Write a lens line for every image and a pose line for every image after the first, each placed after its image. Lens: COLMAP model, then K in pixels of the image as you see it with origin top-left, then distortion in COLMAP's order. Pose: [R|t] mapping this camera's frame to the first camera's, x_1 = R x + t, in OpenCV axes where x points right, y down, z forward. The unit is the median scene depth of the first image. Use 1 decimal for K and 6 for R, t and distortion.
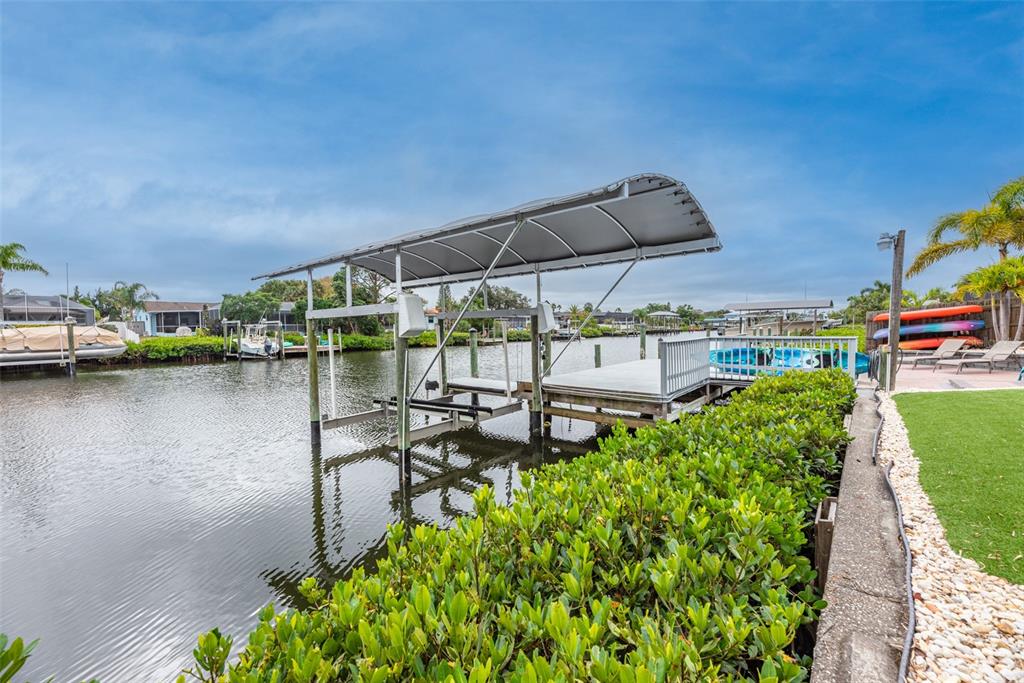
lens RADIAL K [[422.5, 0, 506.0], [0, 422.5, 344.8], [0, 0, 1]] dist [0.002634, 0.000401]
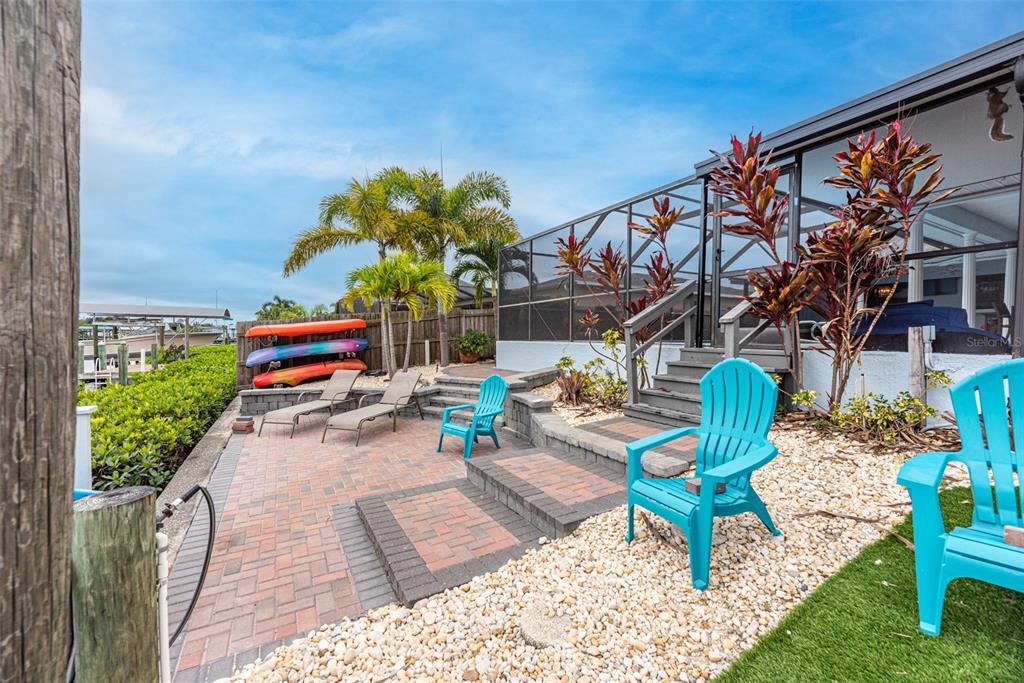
lens RADIAL K [[414.0, 0, 510.5], [0, 414.0, 347.2], [0, 0, 1]] dist [0.000985, 0.000099]
pose [[0.344282, -0.012126, 0.938788, 0.469273], [0.032115, 0.999484, 0.001132, -0.032902], [-0.938317, 0.029759, 0.344494, 0.461156]]
